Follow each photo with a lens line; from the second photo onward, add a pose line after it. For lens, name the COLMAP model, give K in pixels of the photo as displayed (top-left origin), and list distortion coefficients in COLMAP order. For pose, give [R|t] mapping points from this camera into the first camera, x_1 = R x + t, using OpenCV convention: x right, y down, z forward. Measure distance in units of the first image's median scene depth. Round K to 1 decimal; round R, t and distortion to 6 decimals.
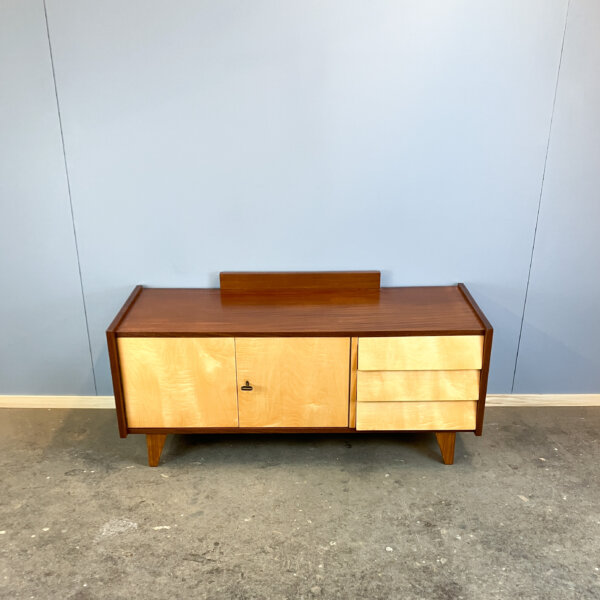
lens RADIAL K [[723.9, 0, 298.7], [0, 723.9, 357.9], [0, 0, 1]] dist [0.031282, -0.050700]
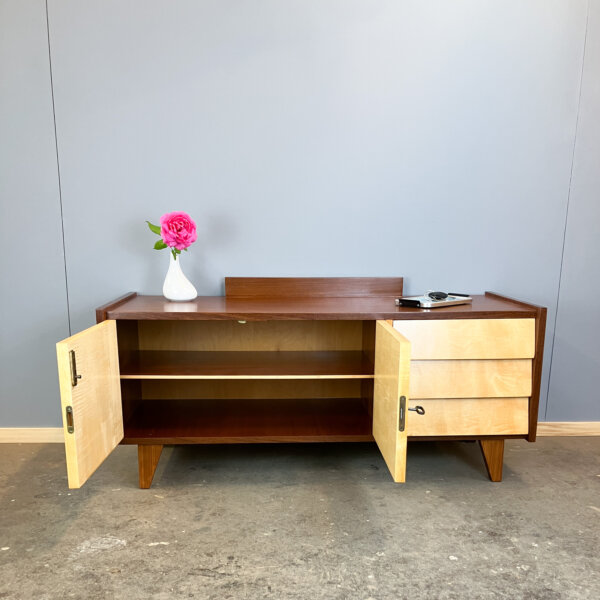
lens RADIAL K [[667.9, 0, 305.5], [0, 667.9, 378.3], [0, 0, 1]] dist [-0.000842, 0.012917]
pose [[0.997833, -0.001641, 0.065773, -0.074403], [0.014064, 0.981903, -0.188862, 0.188978], [-0.064272, 0.189378, 0.979799, 0.243025]]
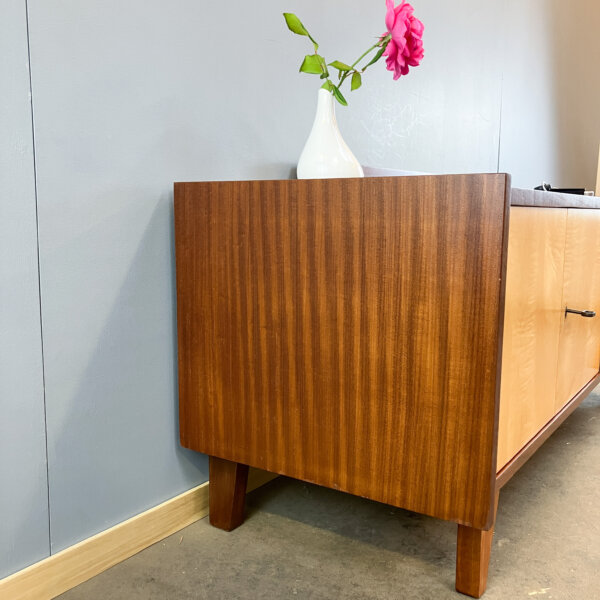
lens RADIAL K [[668.5, 0, 299.1], [0, 668.5, 302.8], [0, 0, 1]] dist [0.009595, -0.005472]
pose [[0.560231, -0.100913, 0.822167, -0.563002], [0.322814, 0.940675, -0.104509, 0.018892], [-0.762845, 0.323956, 0.559571, 0.913223]]
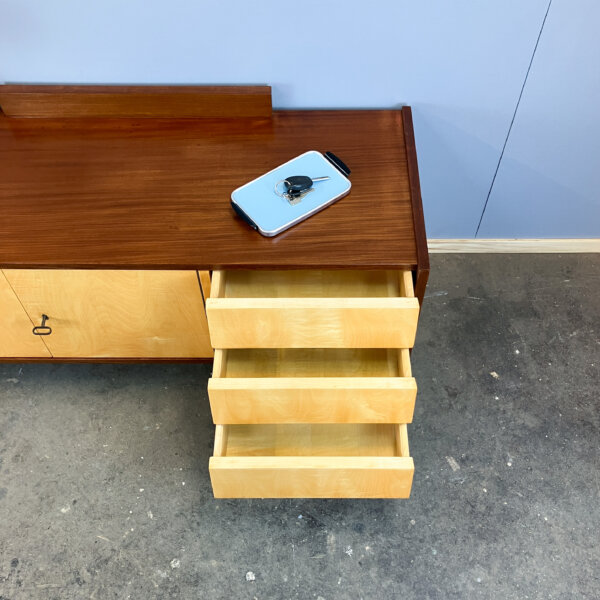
lens RADIAL K [[690.9, 0, 312.4], [0, 690.9, 316.0], [0, 0, 1]] dist [0.014130, 0.012780]
pose [[0.999932, 0.003025, 0.011256, 0.162870], [-0.008493, 0.850459, 0.525973, -0.298329], [-0.007982, -0.526033, 0.850427, 0.496587]]
